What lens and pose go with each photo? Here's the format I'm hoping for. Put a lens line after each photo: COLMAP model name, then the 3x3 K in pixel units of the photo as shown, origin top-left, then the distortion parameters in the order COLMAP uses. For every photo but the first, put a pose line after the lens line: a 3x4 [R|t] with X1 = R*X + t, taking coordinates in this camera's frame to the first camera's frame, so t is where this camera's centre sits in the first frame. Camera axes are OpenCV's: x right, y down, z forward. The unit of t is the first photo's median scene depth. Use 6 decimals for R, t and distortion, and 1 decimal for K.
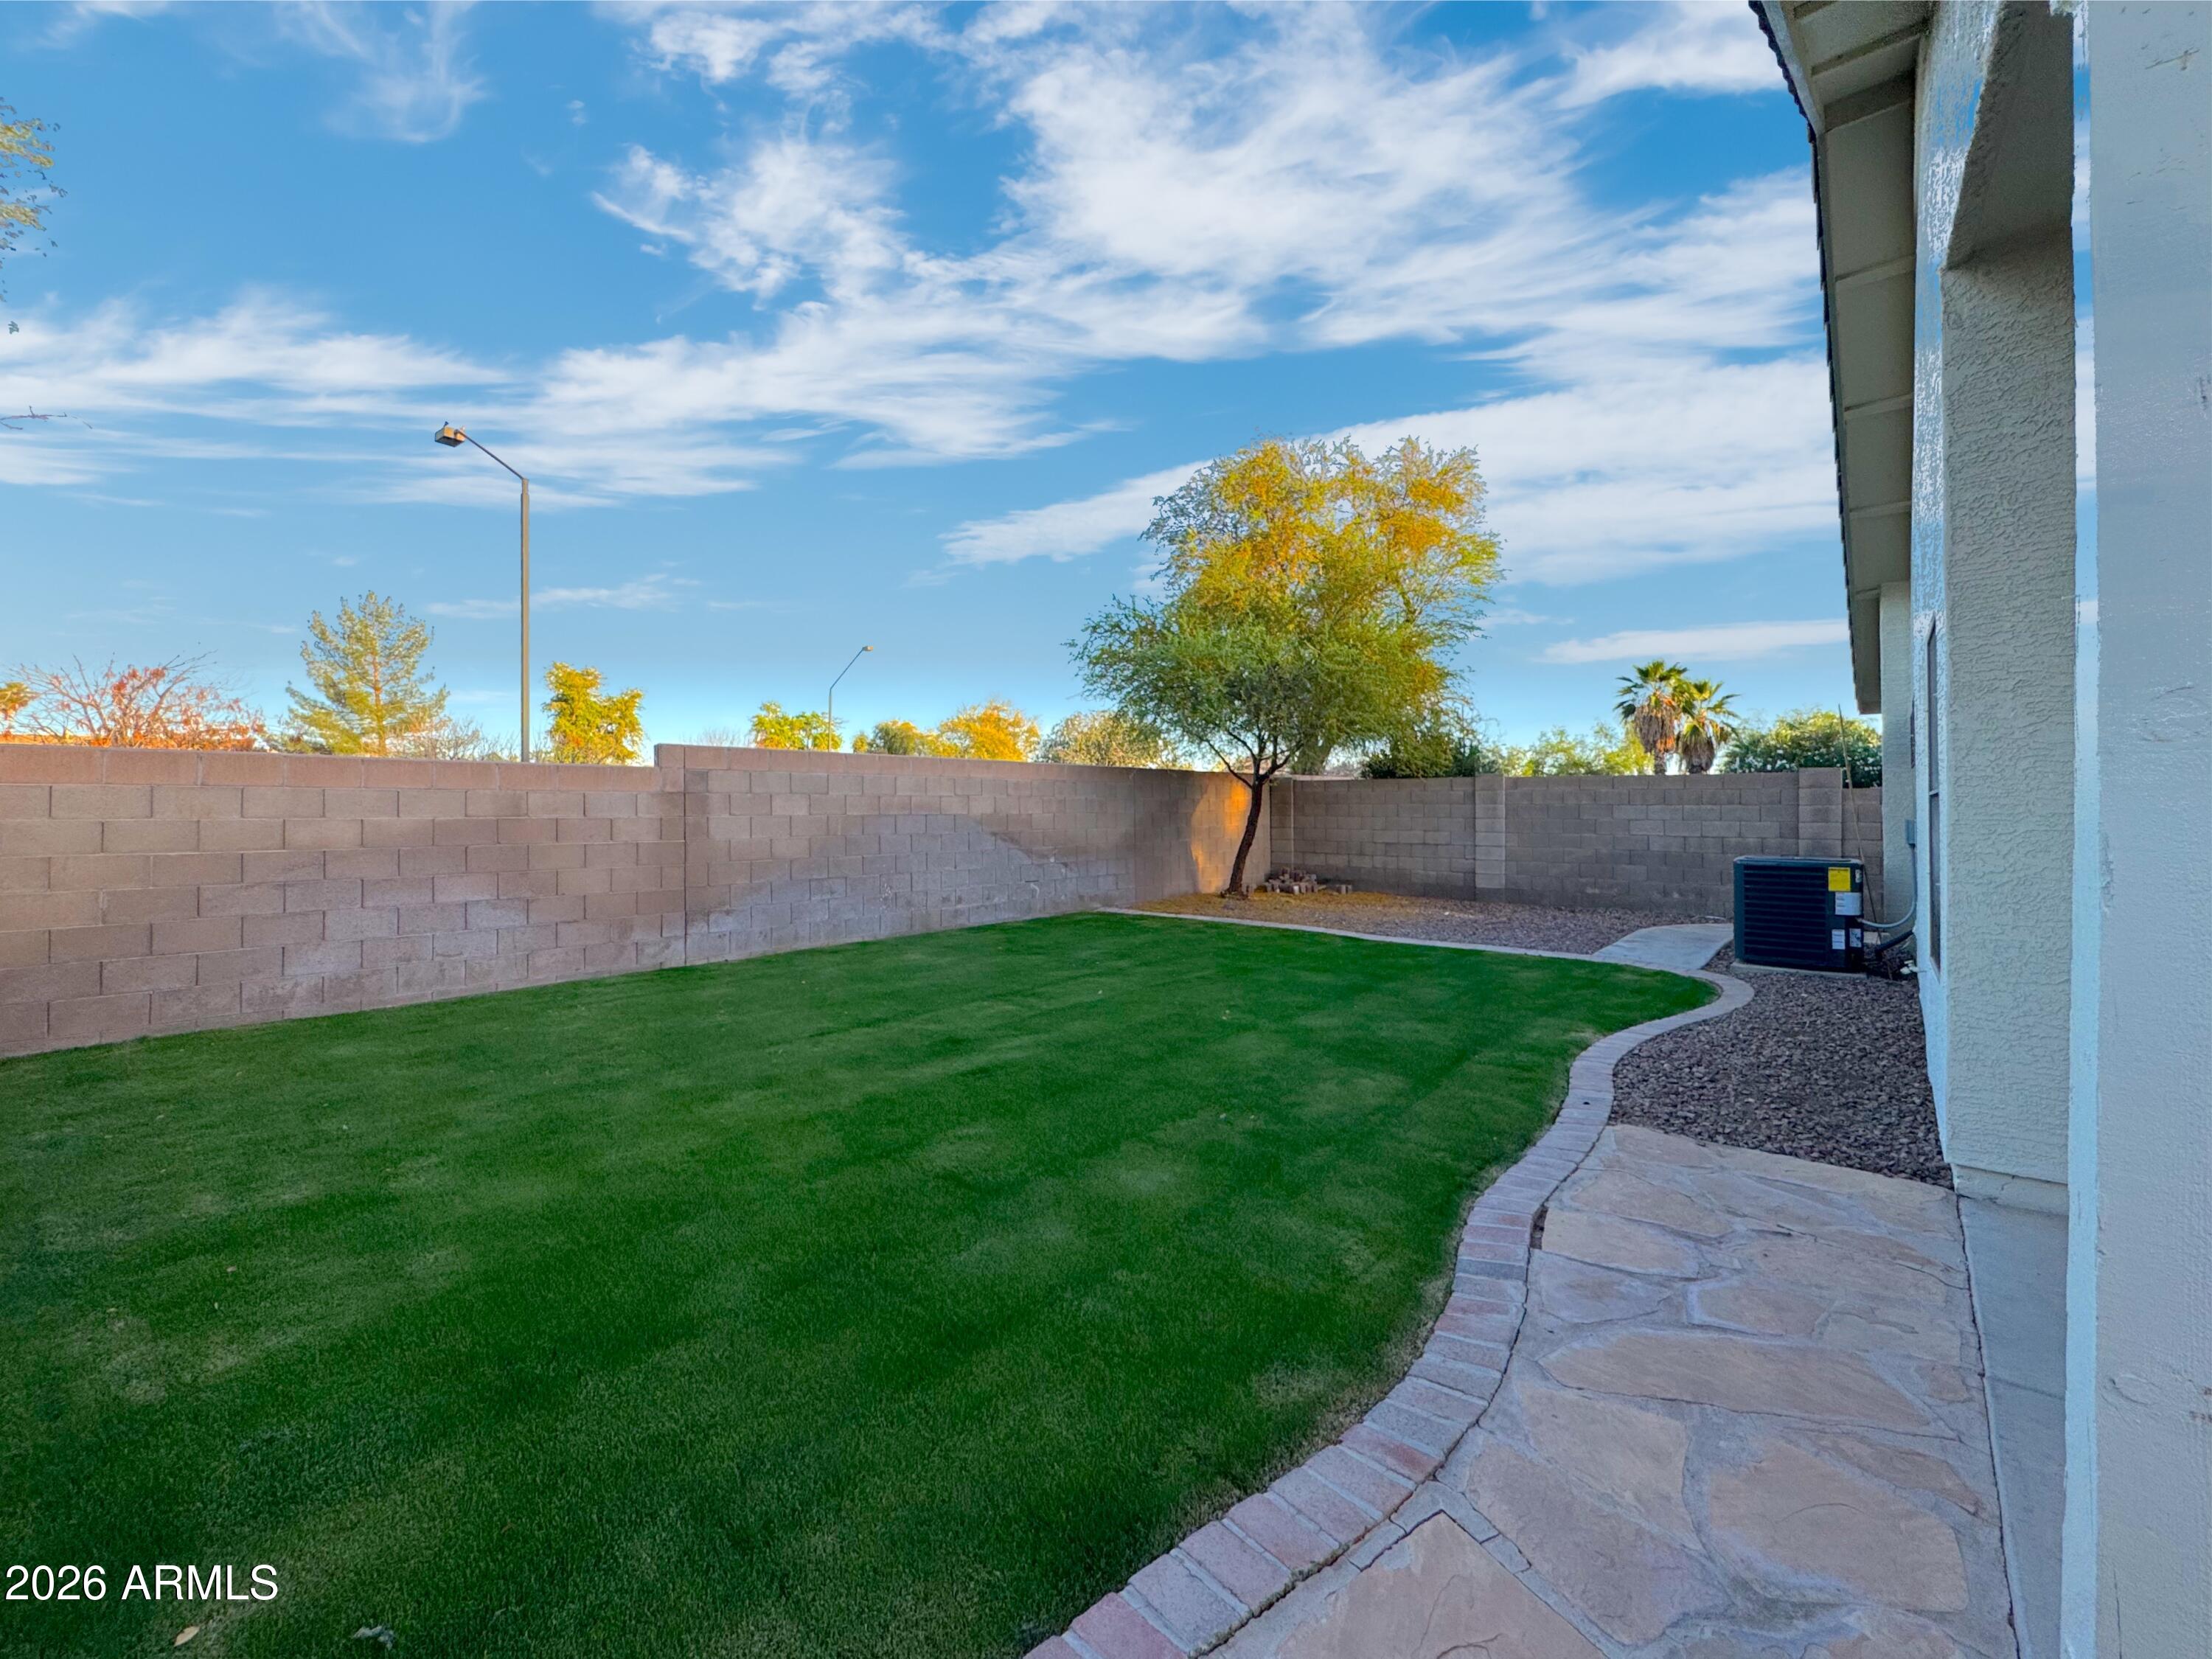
lens RADIAL K [[934.8, 0, 1104.7], [0, 934.8, 793.6], [0, 0, 1]] dist [-0.003621, -0.000187]
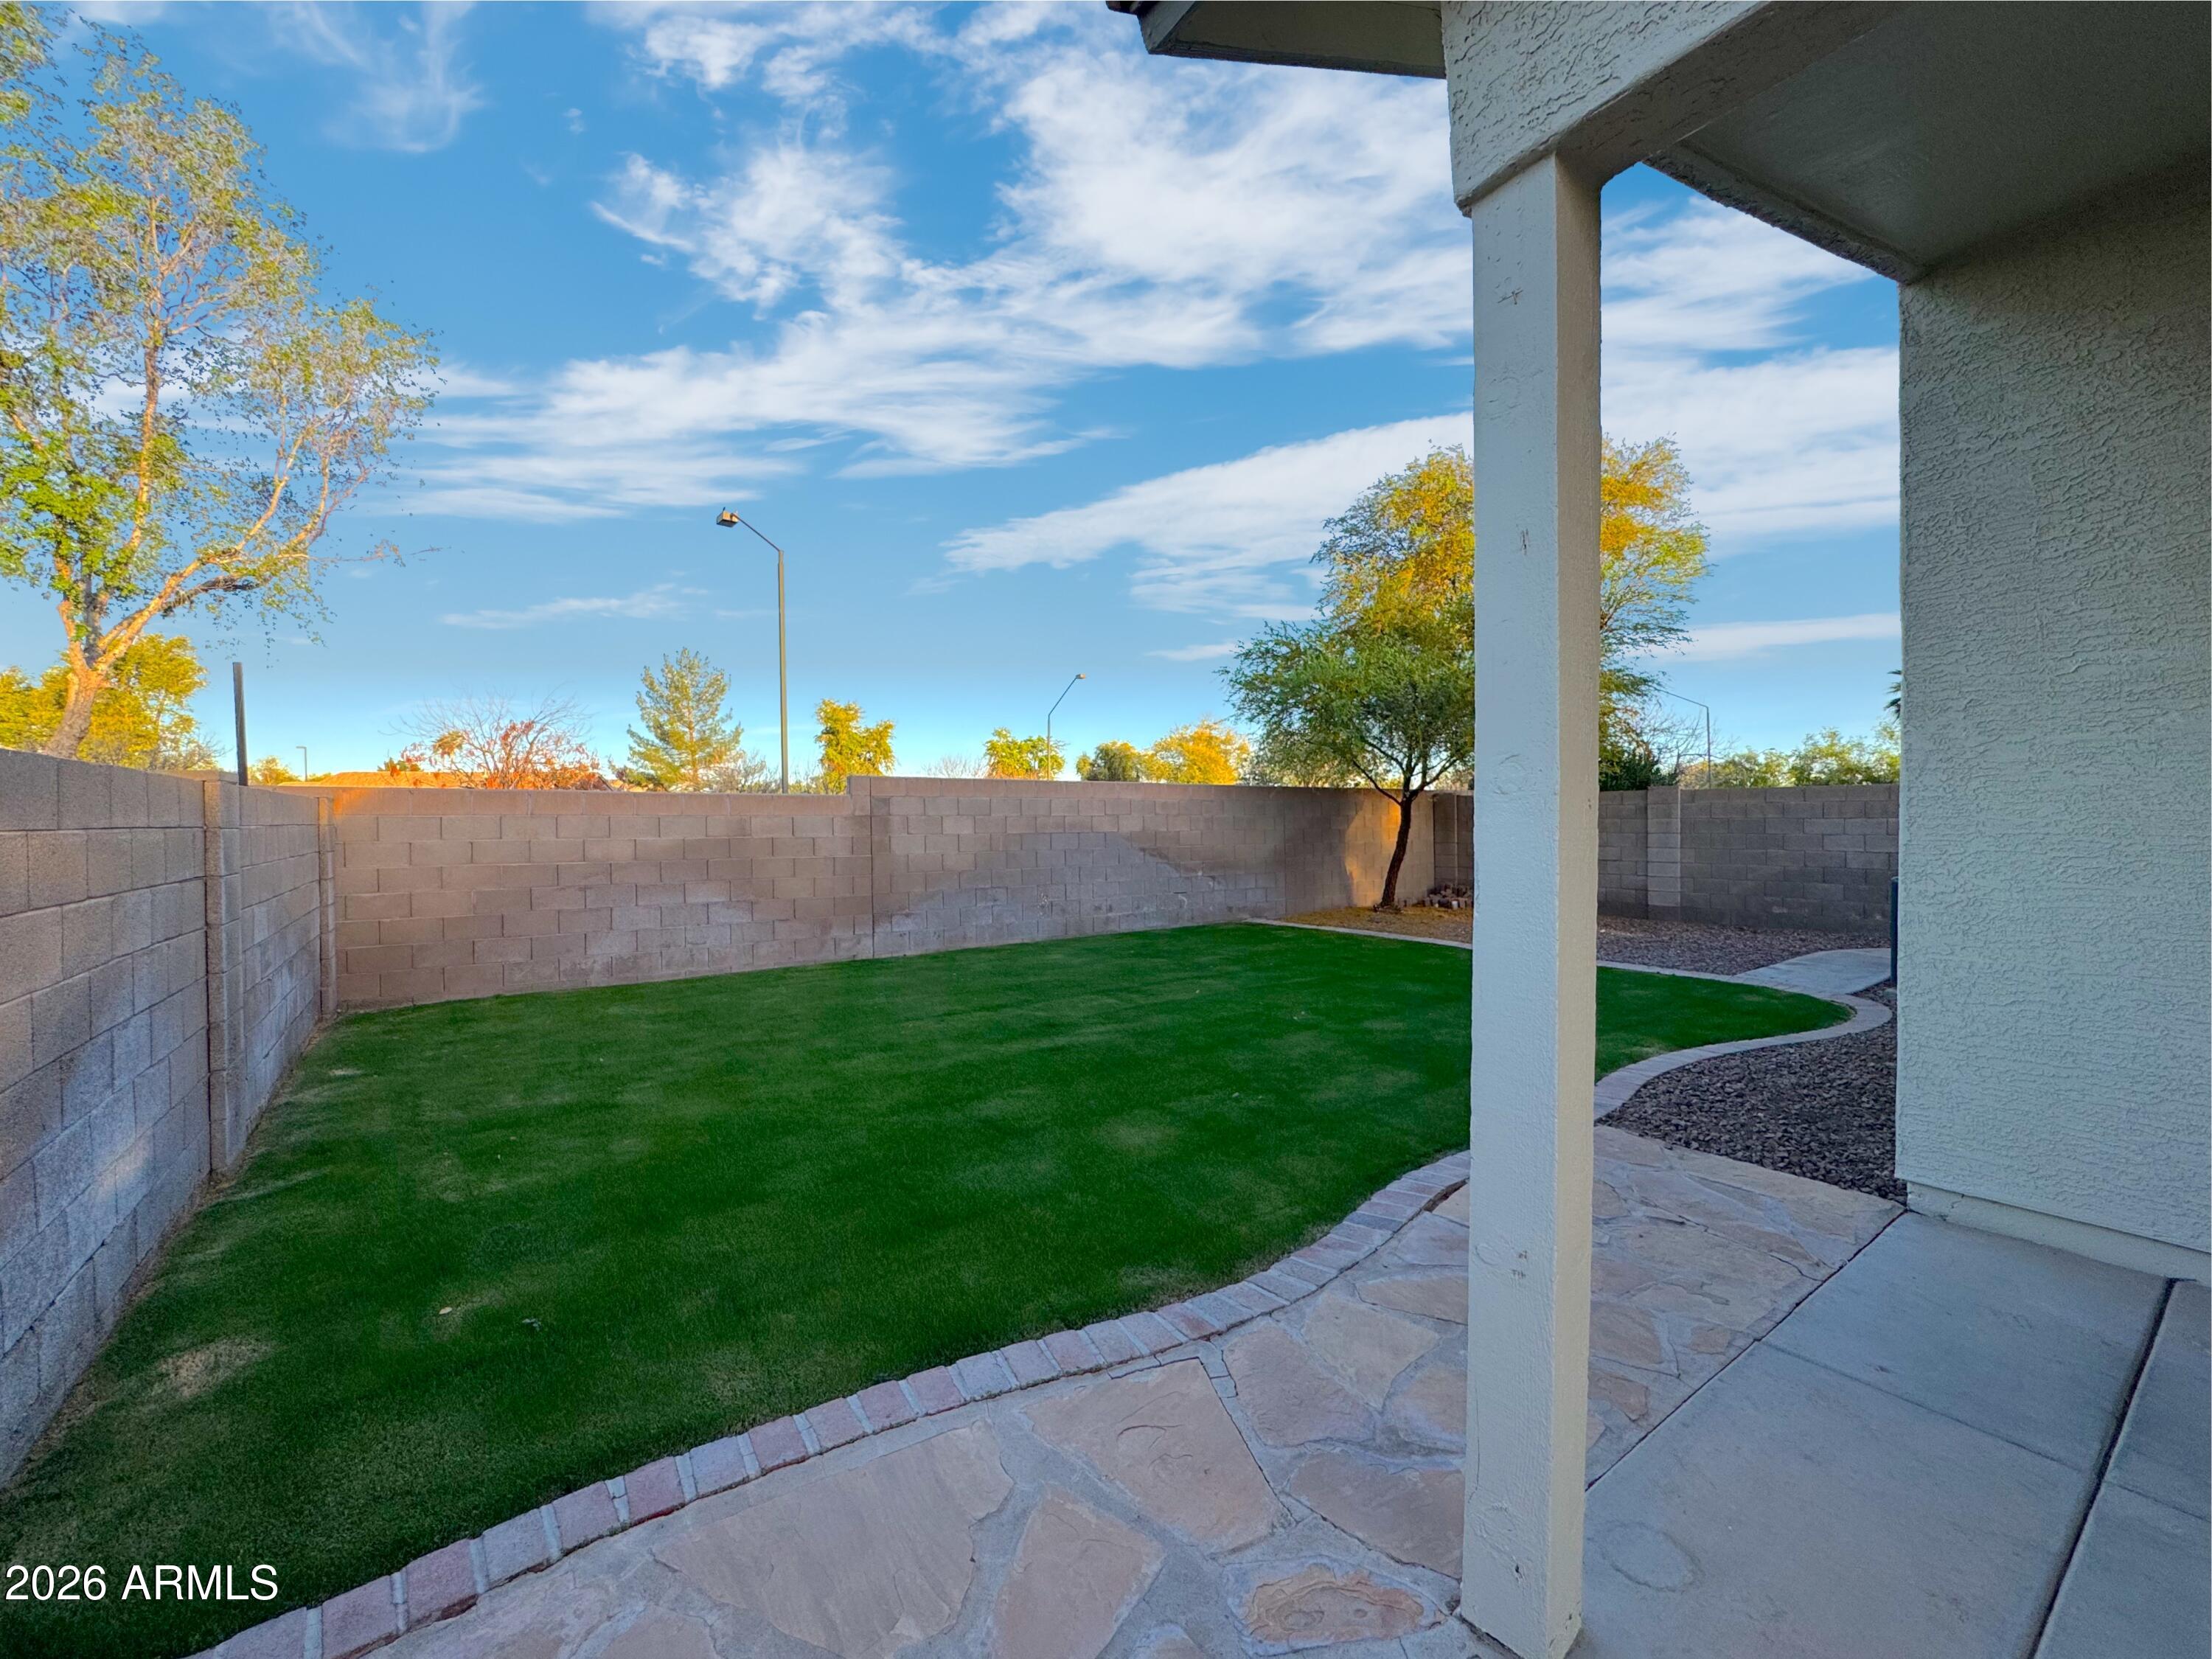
lens RADIAL K [[914.3, 0, 1106.0], [0, 914.3, 829.5], [0, 0, 1]] dist [-0.003686, 0.000005]
pose [[0.968959, -0.004910, -0.247172, 0.134341], [0.010677, 0.999701, 0.021994, -0.005943], [0.246990, -0.023950, 0.968722, -0.070233]]
